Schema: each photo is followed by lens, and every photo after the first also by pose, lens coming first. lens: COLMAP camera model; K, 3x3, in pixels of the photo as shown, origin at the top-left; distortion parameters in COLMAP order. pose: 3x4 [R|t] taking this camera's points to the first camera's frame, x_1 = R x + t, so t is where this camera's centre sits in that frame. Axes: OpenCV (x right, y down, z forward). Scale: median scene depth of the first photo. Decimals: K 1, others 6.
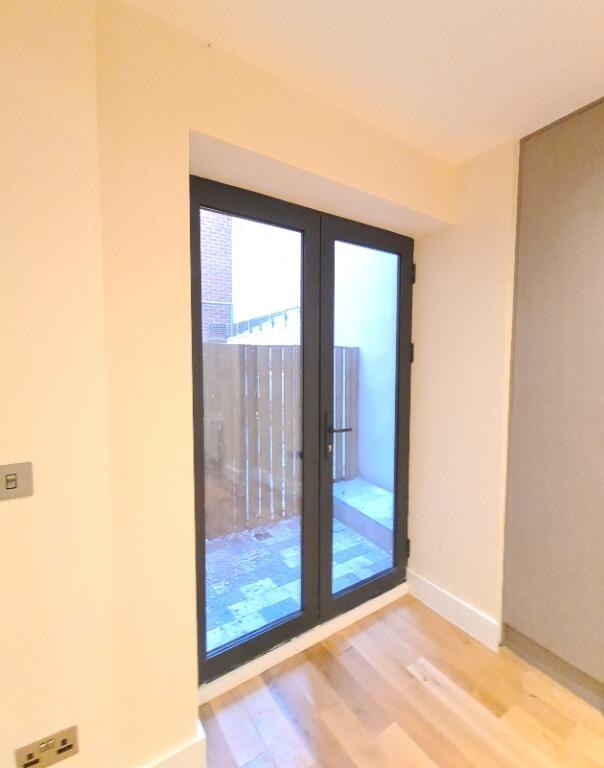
lens RADIAL K [[359.5, 0, 302.0], [0, 359.5, 384.0], [0, 0, 1]] dist [-0.001546, -0.000885]
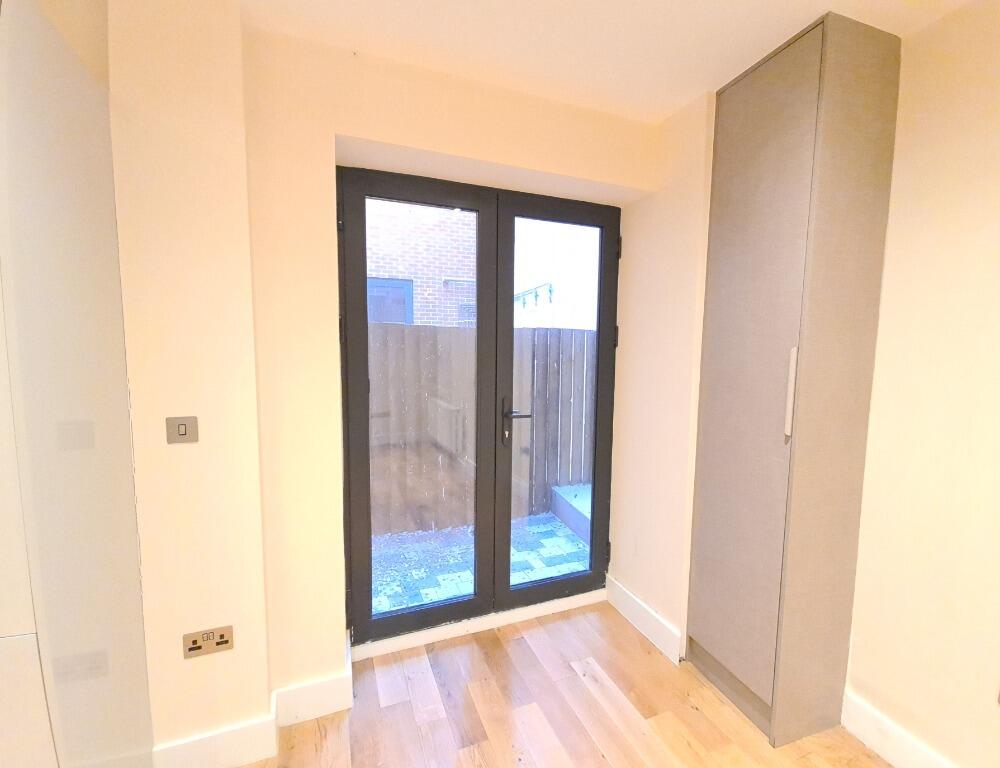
lens RADIAL K [[430.5, 0, 499.4], [0, 430.5, 388.2], [0, 0, 1]] dist [0.001198, -0.000003]
pose [[0.979404, 0.030608, -0.199576, 0.283993], [-0.024511, 0.999156, 0.032953, 0.017202], [0.200416, -0.027382, 0.979328, -0.138613]]
